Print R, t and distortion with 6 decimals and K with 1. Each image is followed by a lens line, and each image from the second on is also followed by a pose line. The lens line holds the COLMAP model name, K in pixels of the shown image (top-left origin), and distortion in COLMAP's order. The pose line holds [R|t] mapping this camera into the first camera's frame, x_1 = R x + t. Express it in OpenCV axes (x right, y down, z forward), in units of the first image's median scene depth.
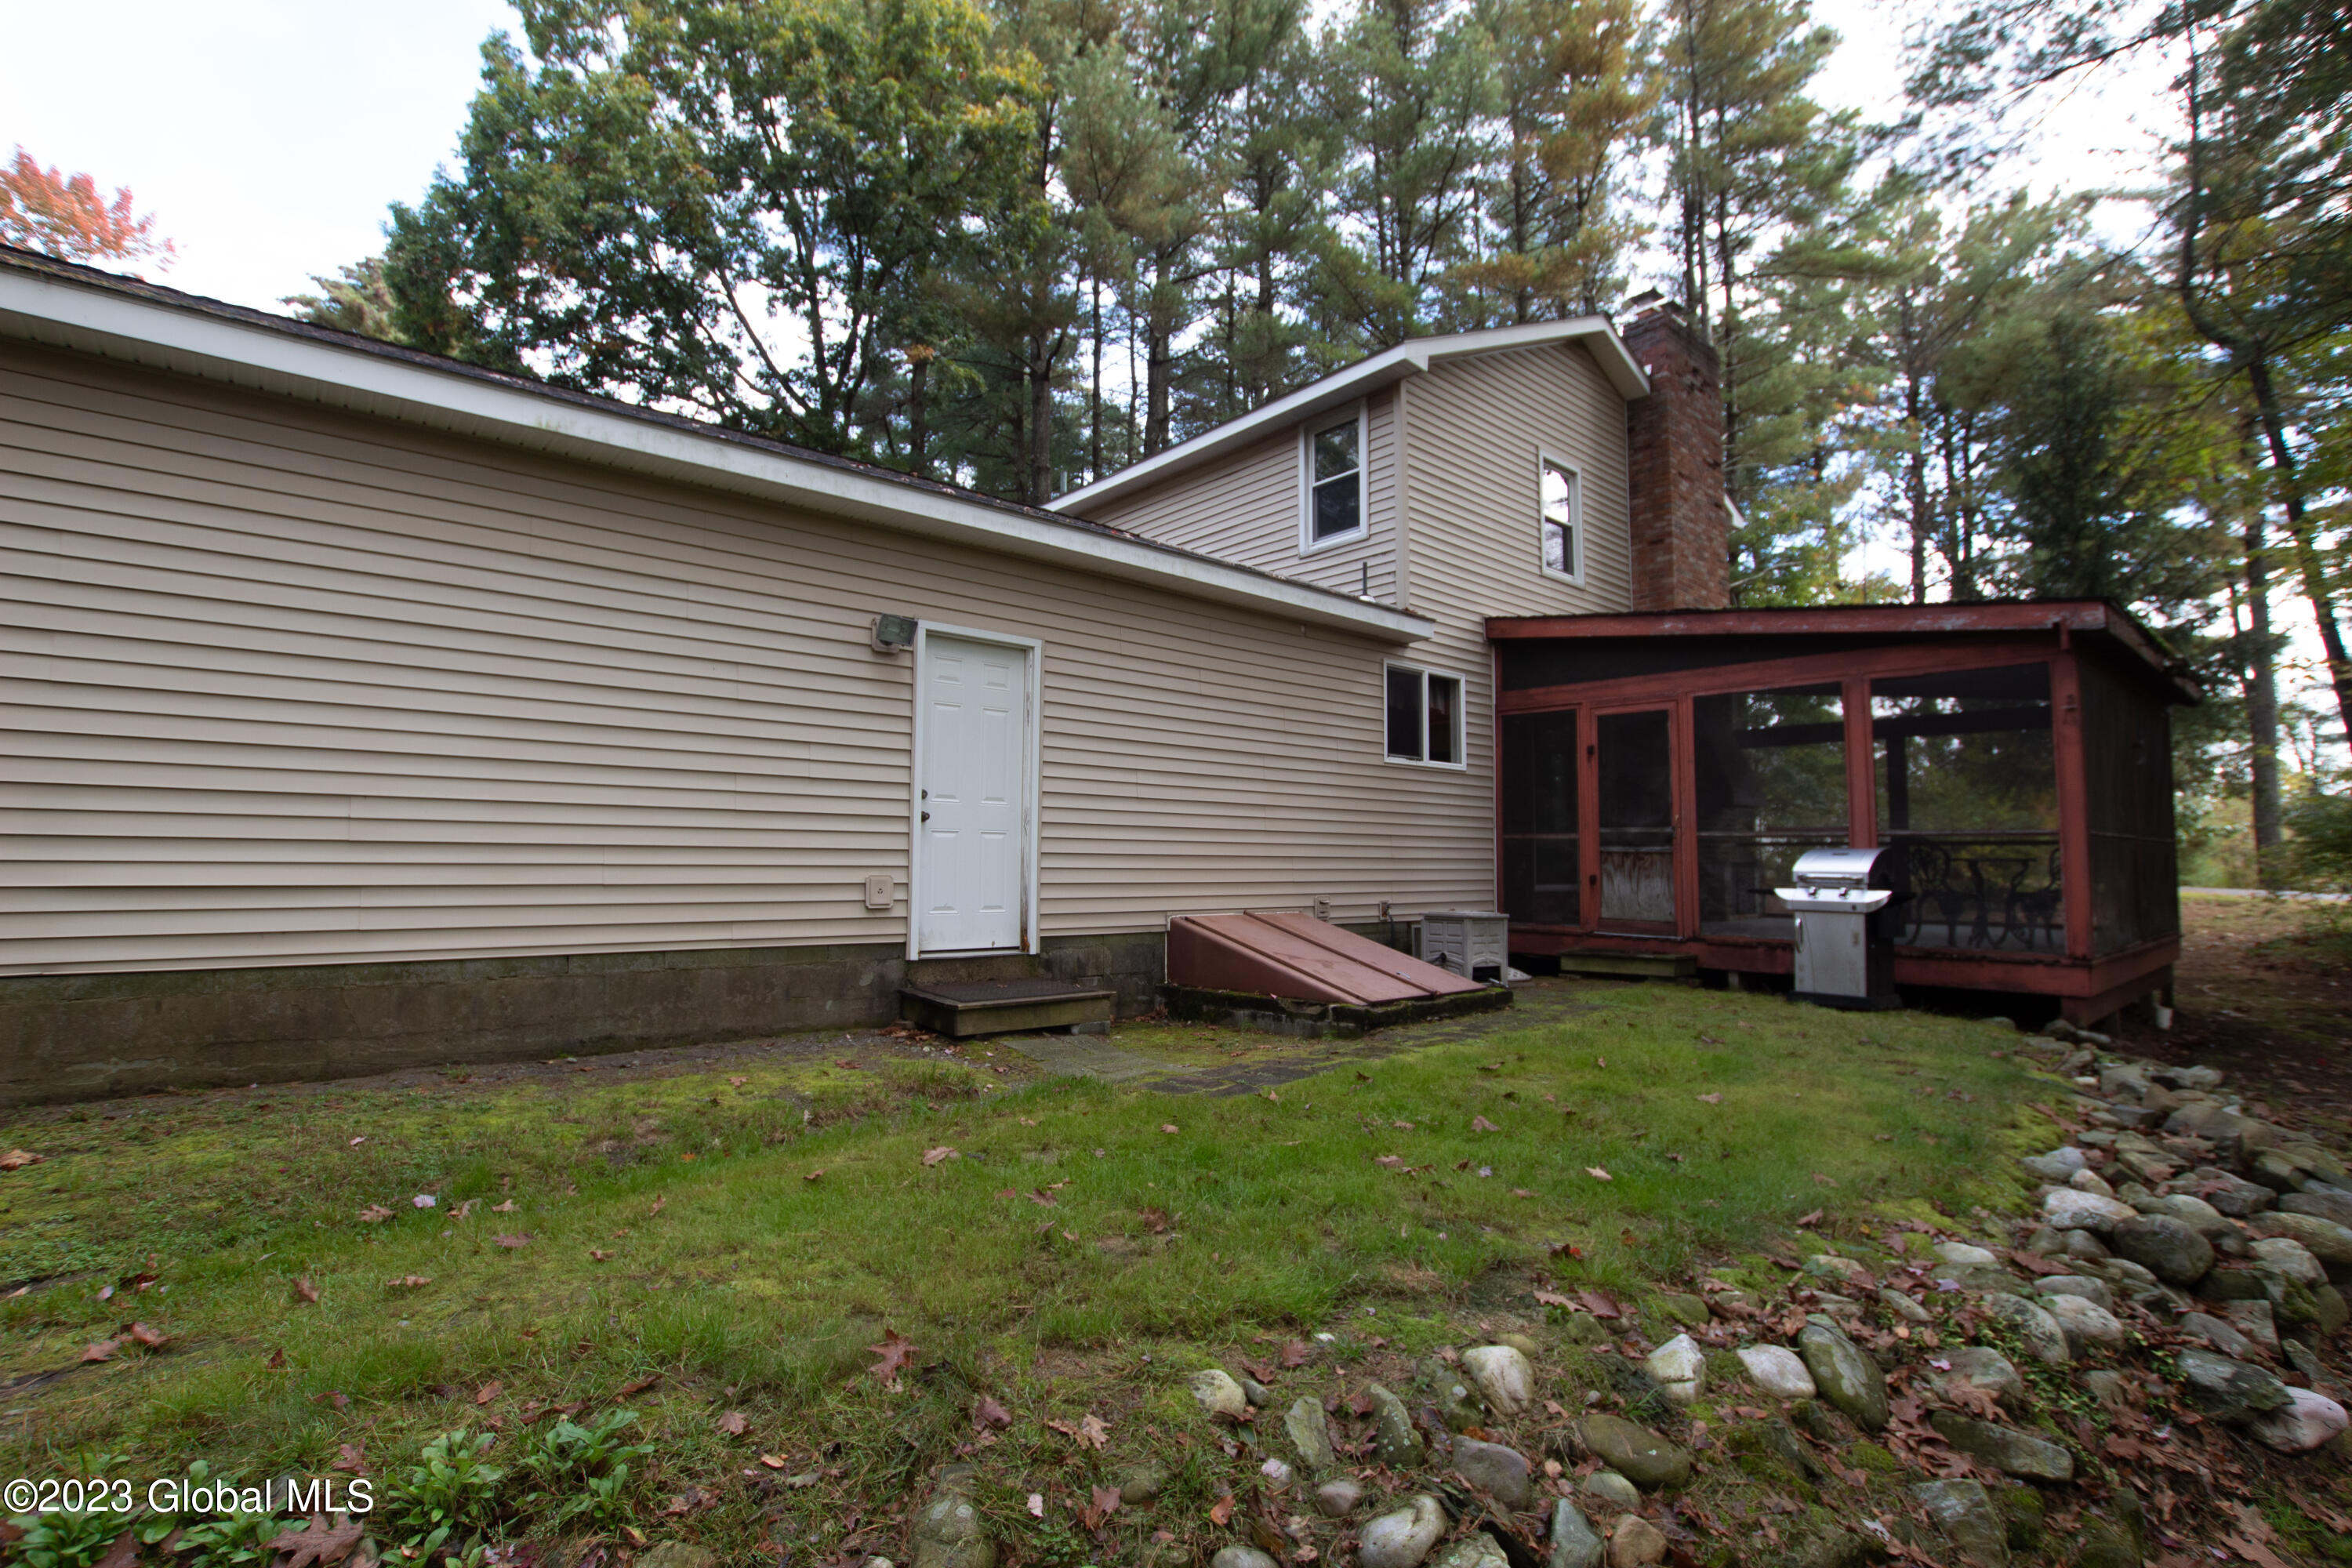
lens RADIAL K [[1093.6, 0, 1186.9], [0, 1093.6, 790.4], [0, 0, 1]] dist [-0.031622, 0.004180]
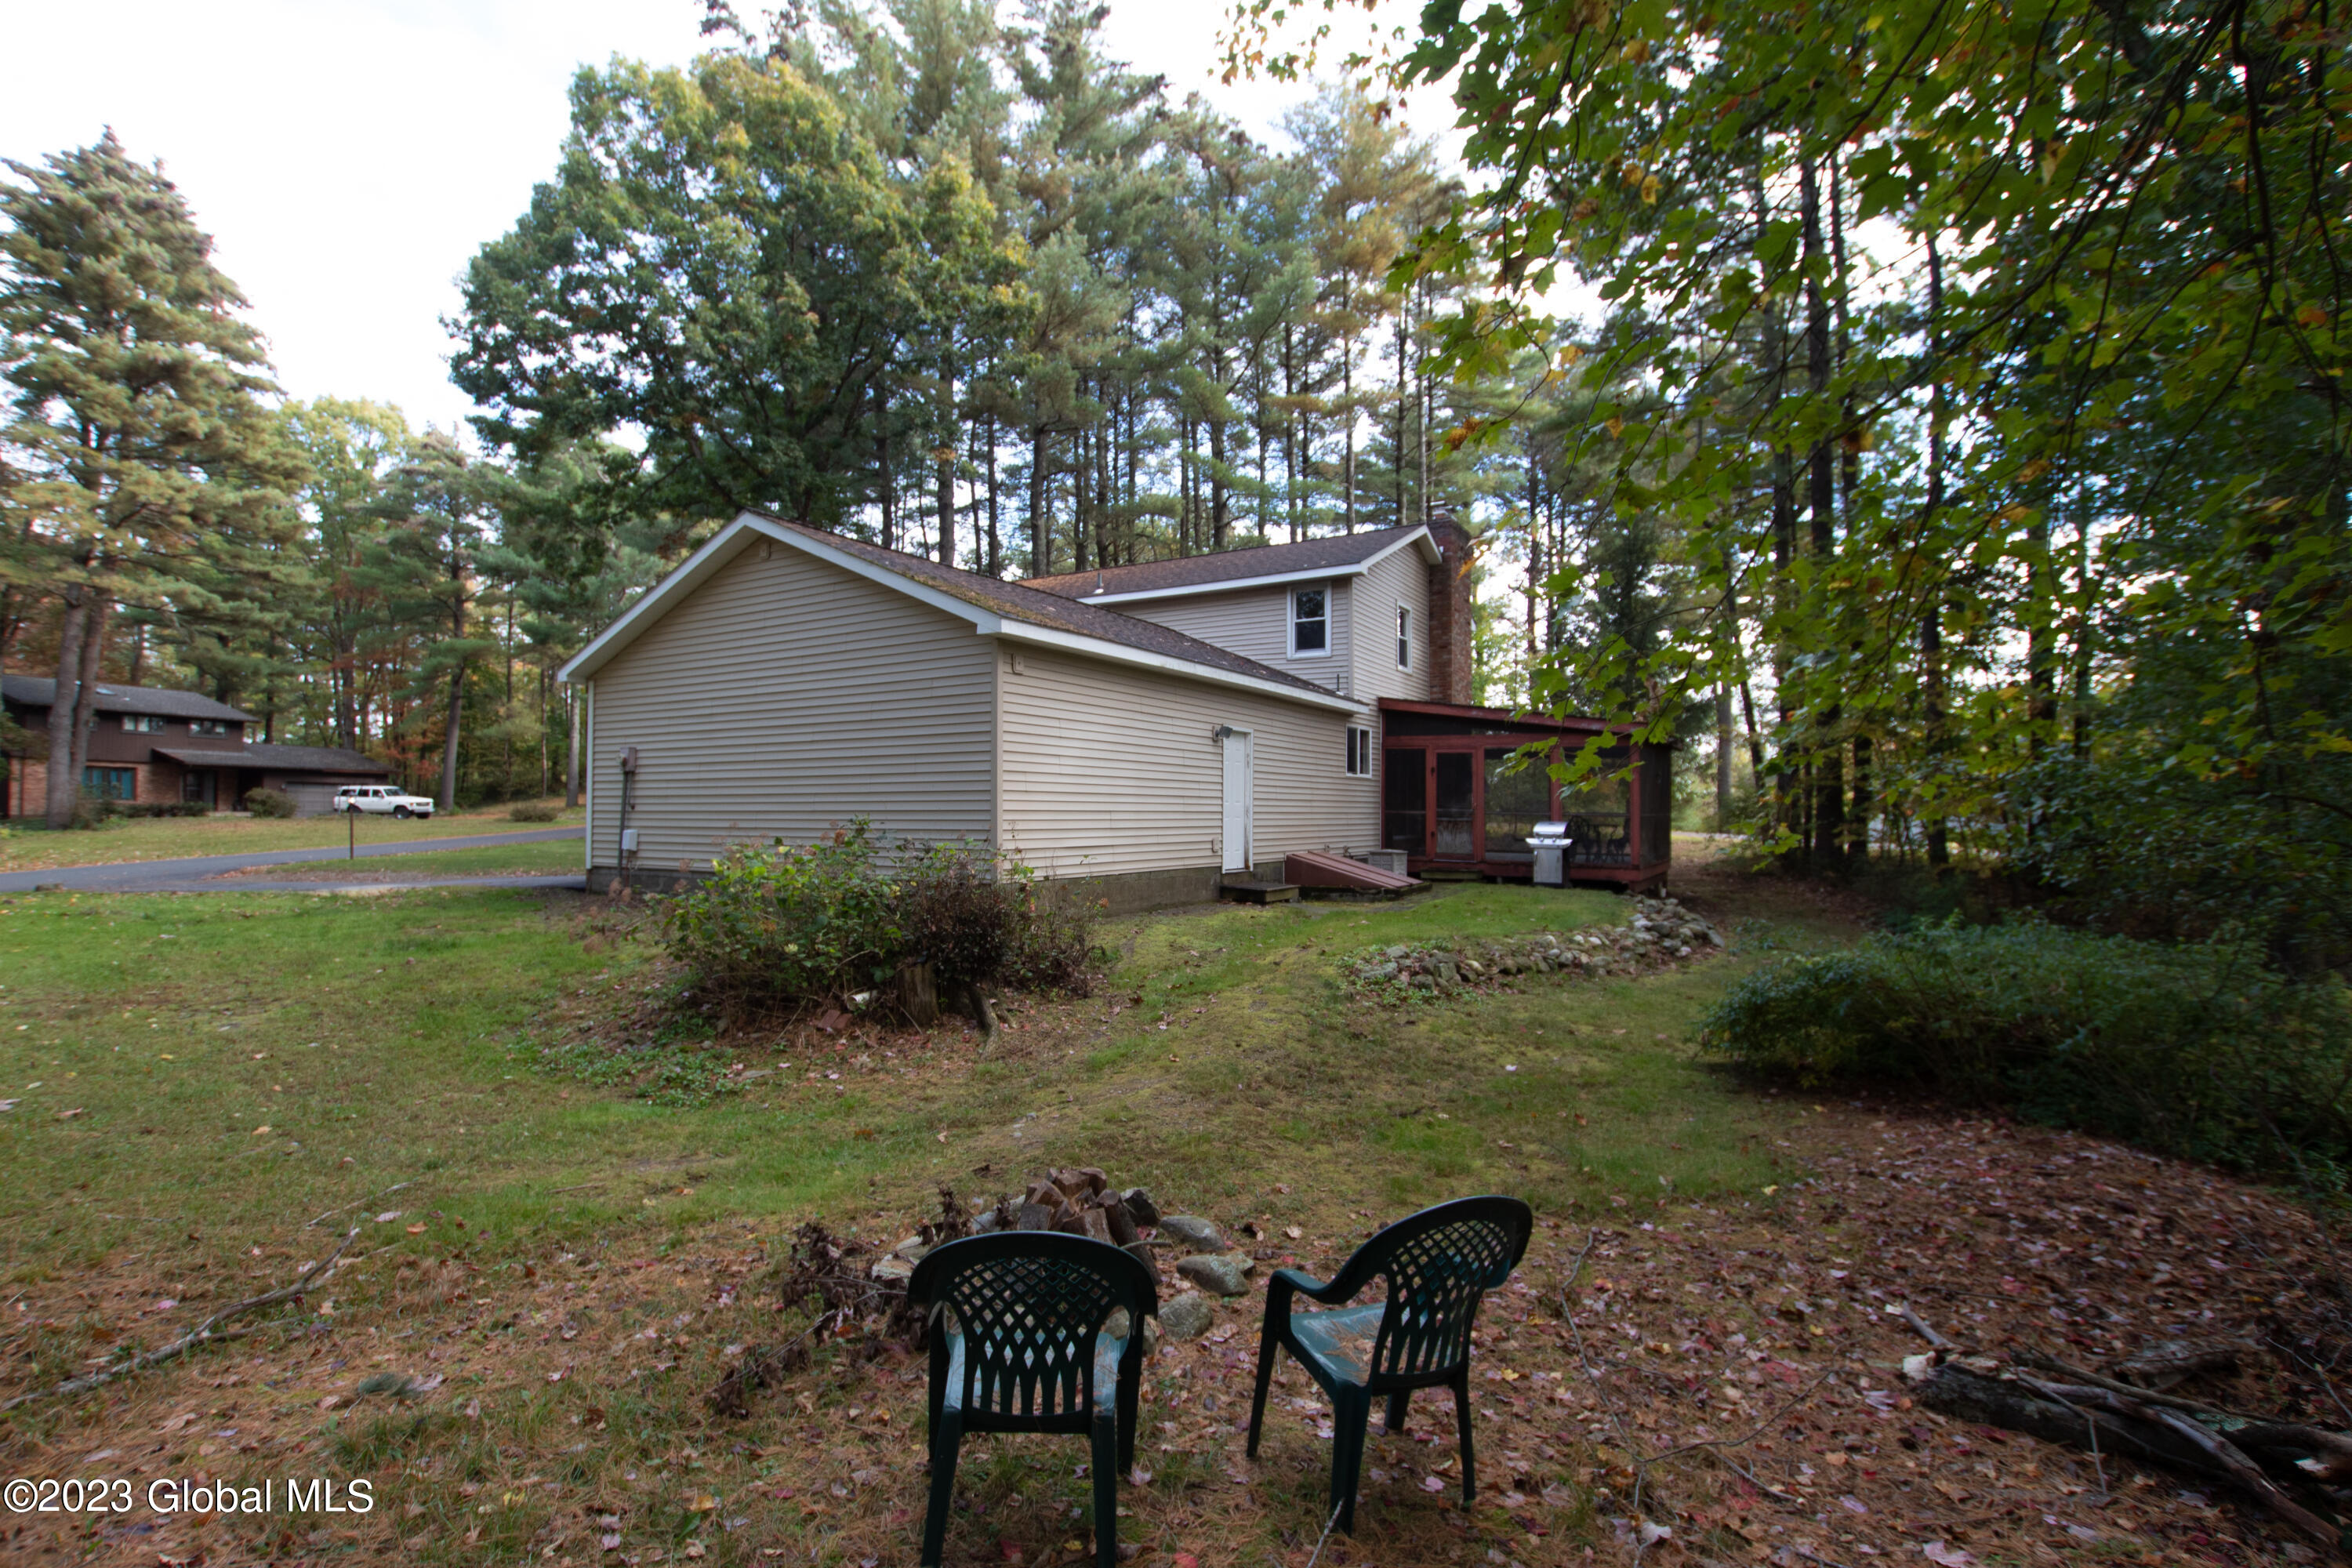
lens RADIAL K [[1093.6, 0, 1182.1], [0, 1093.6, 791.7], [0, 0, 1]] dist [-0.031622, 0.004180]
pose [[0.949589, 0.005086, 0.313456, -0.721496], [-0.022046, 0.998476, 0.050585, -0.090735], [-0.312722, -0.054945, 0.948254, -0.794950]]
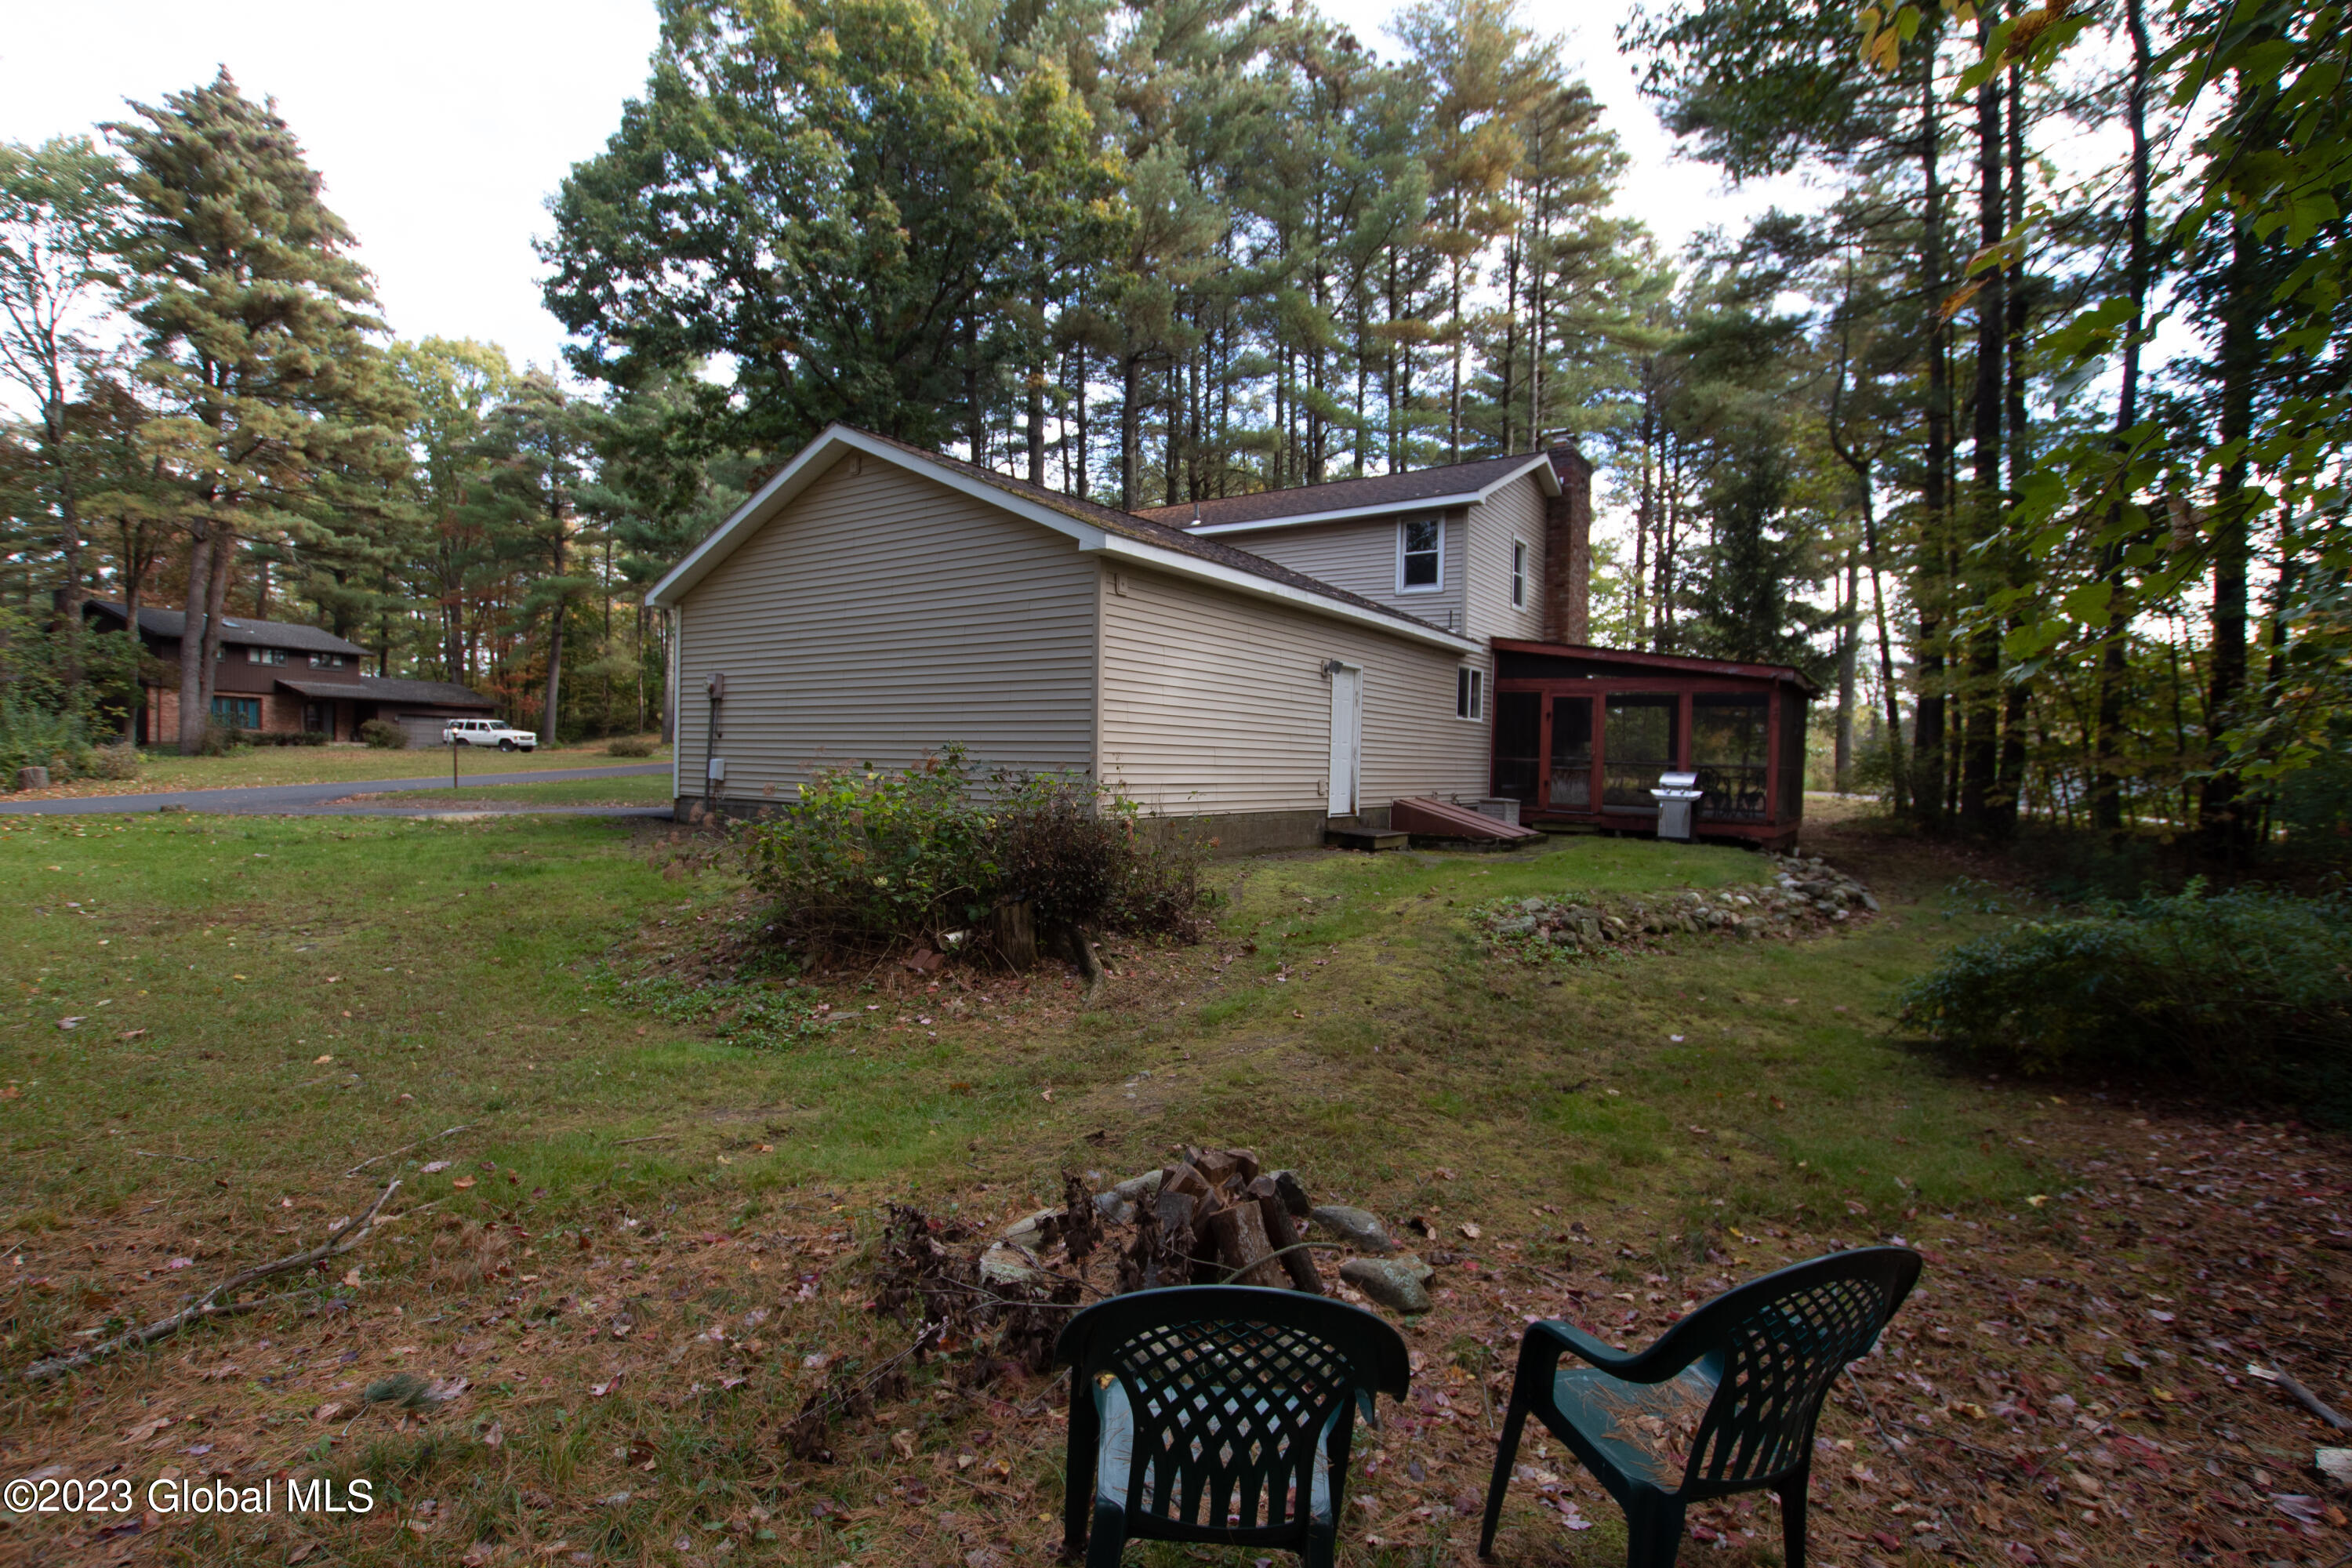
lens RADIAL K [[1093.6, 0, 1182.8], [0, 1093.6, 792.3], [0, 0, 1]] dist [-0.031622, 0.004180]
pose [[0.969356, 0.011746, 0.245379, -0.727092], [-0.037150, 0.994378, 0.099158, -0.069111], [-0.242835, -0.105235, 0.964343, -0.705098]]
